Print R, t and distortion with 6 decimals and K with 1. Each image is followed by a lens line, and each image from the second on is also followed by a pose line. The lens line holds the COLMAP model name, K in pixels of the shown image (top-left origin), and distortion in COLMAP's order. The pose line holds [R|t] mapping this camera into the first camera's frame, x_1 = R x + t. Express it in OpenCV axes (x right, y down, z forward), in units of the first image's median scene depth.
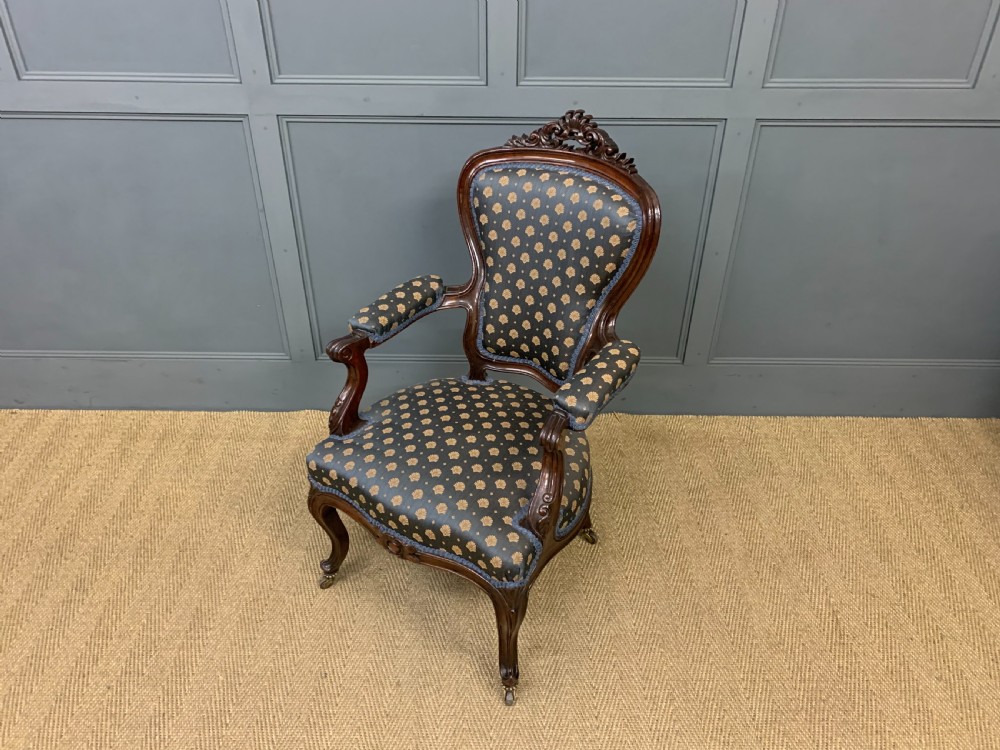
lens RADIAL K [[764.5, 0, 500.2], [0, 764.5, 367.8], [0, 0, 1]] dist [0.016526, -0.009050]
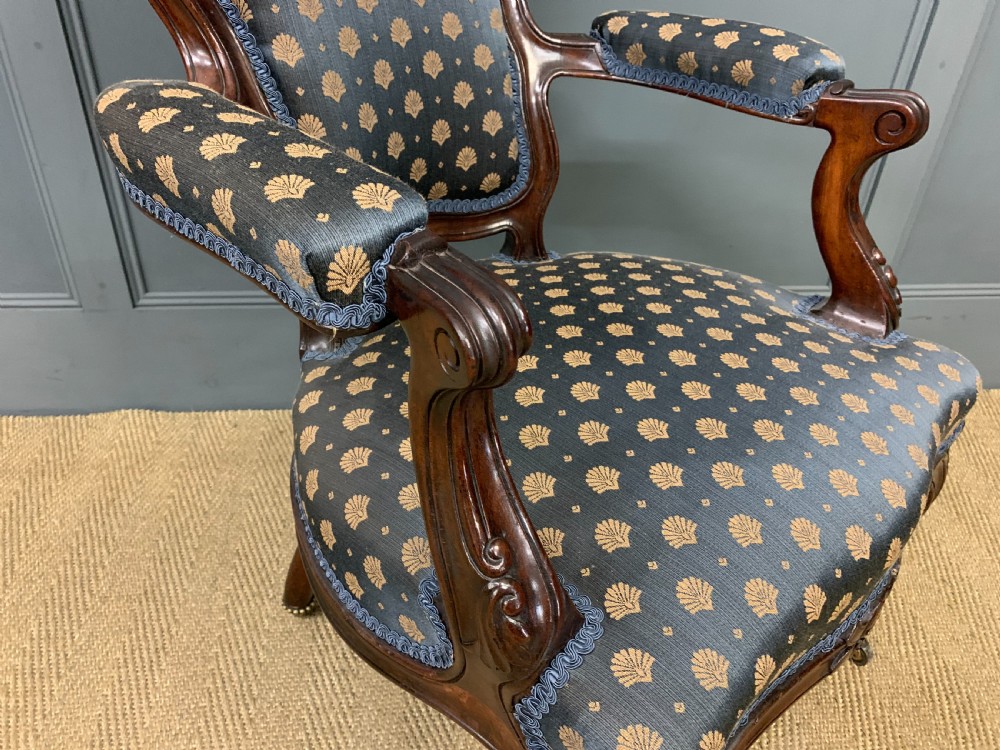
lens RADIAL K [[764.5, 0, 495.5], [0, 764.5, 382.5], [0, 0, 1]] dist [0.016526, -0.009050]
pose [[0.992924, -0.033200, 0.114020, -0.082947], [0.032163, 0.999423, 0.010926, 0.049942], [-0.114317, -0.007181, 0.993418, 0.589374]]
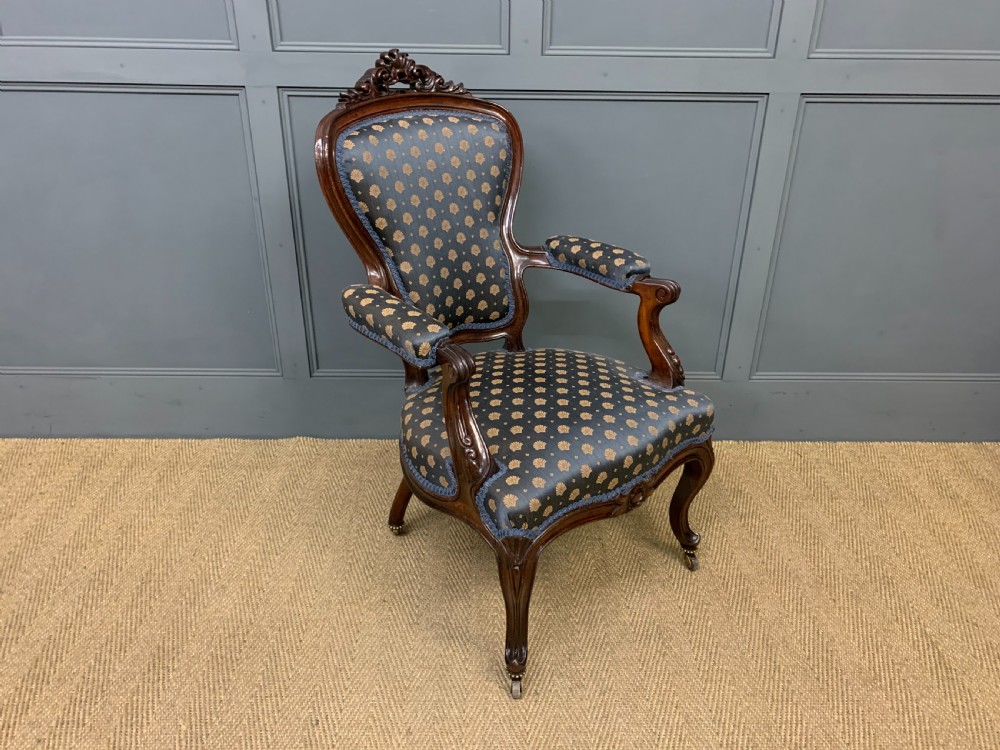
lens RADIAL K [[764.5, 0, 504.5], [0, 764.5, 376.9], [0, 0, 1]] dist [0.016526, -0.009050]
pose [[0.999747, -0.002828, 0.022302, -0.043693], [0.005737, 0.991306, -0.131454, 0.131948], [-0.021736, 0.131548, 0.991071, 0.140322]]
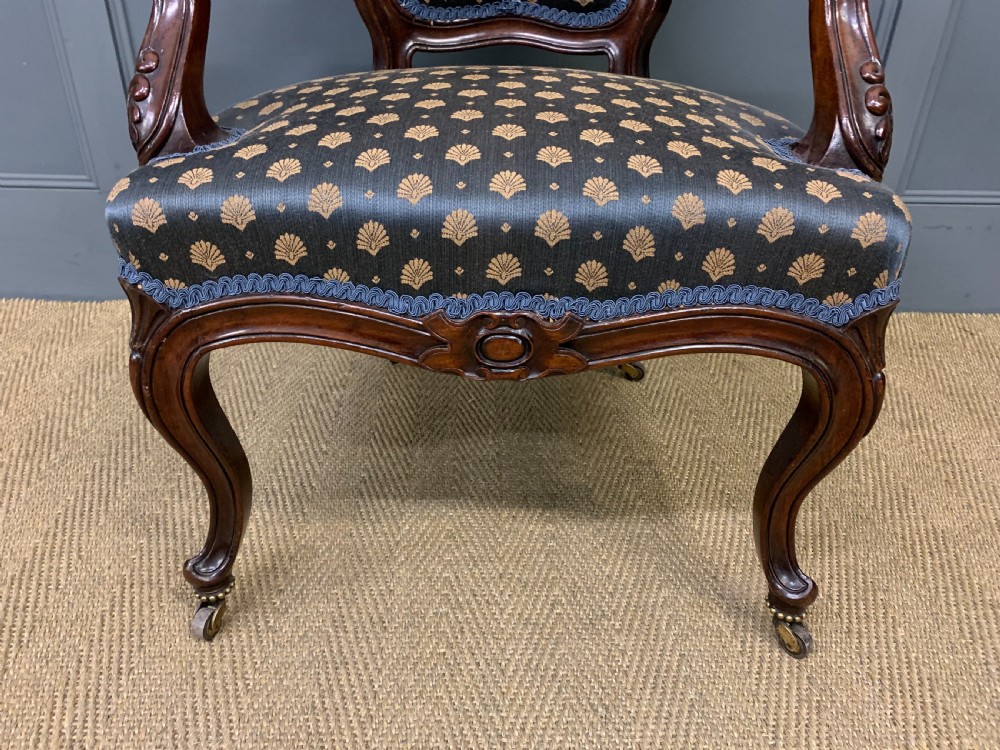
lens RADIAL K [[764.5, 0, 494.3], [0, 764.5, 381.6], [0, 0, 1]] dist [0.016526, -0.009050]
pose [[0.999768, 0.003256, 0.021299, -0.019137], [-0.002008, 0.998295, -0.058342, 0.183012], [-0.021453, 0.058286, 0.998069, 0.589510]]
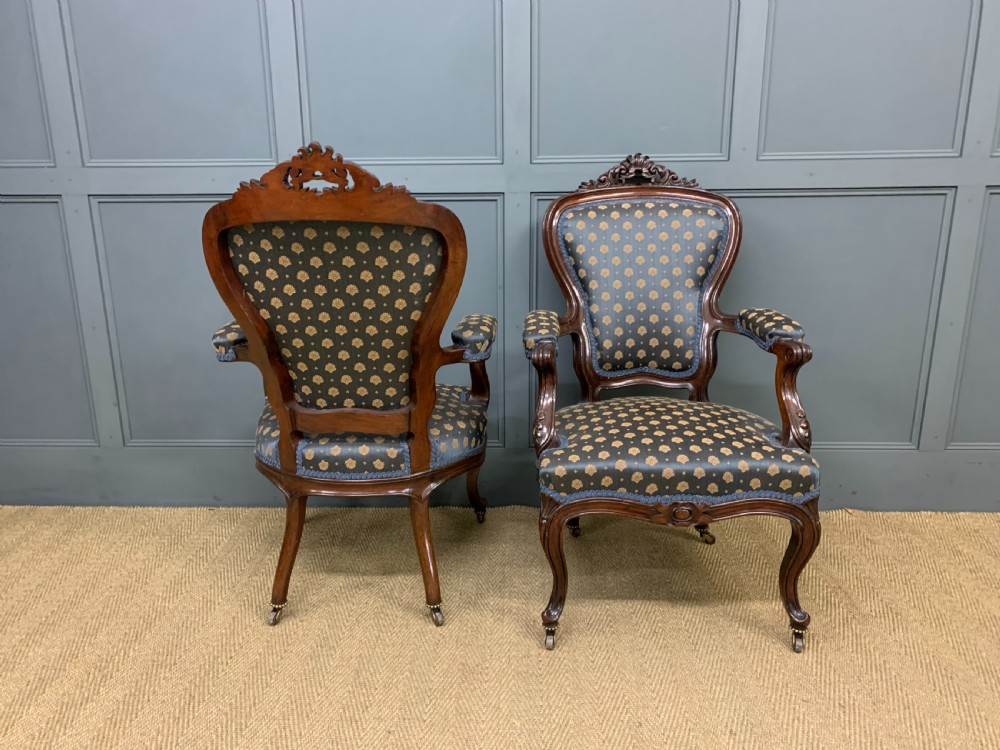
lens RADIAL K [[743.0, 0, 478.8], [0, 743.0, 382.8], [0, 0, 1]] dist [0.013574, -0.010420]
pose [[0.999792, -0.016940, -0.011360, -0.211064], [0.012272, 0.944465, -0.328384, 0.277280], [0.016292, 0.328176, 0.944476, 0.085553]]
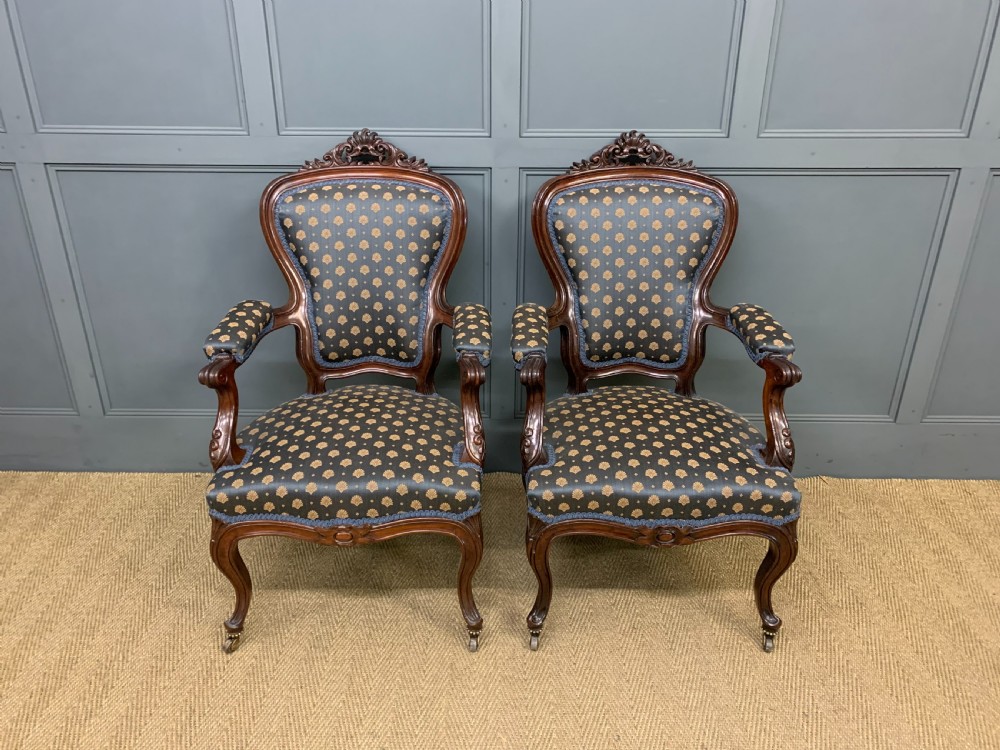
lens RADIAL K [[743.0, 0, 481.5], [0, 743.0, 362.3], [0, 0, 1]] dist [0.013574, -0.010420]
pose [[0.999721, -0.016636, 0.016763, -0.216959], [0.019243, 0.985287, -0.169823, 0.102070], [-0.013691, 0.170099, 0.985332, 0.053968]]
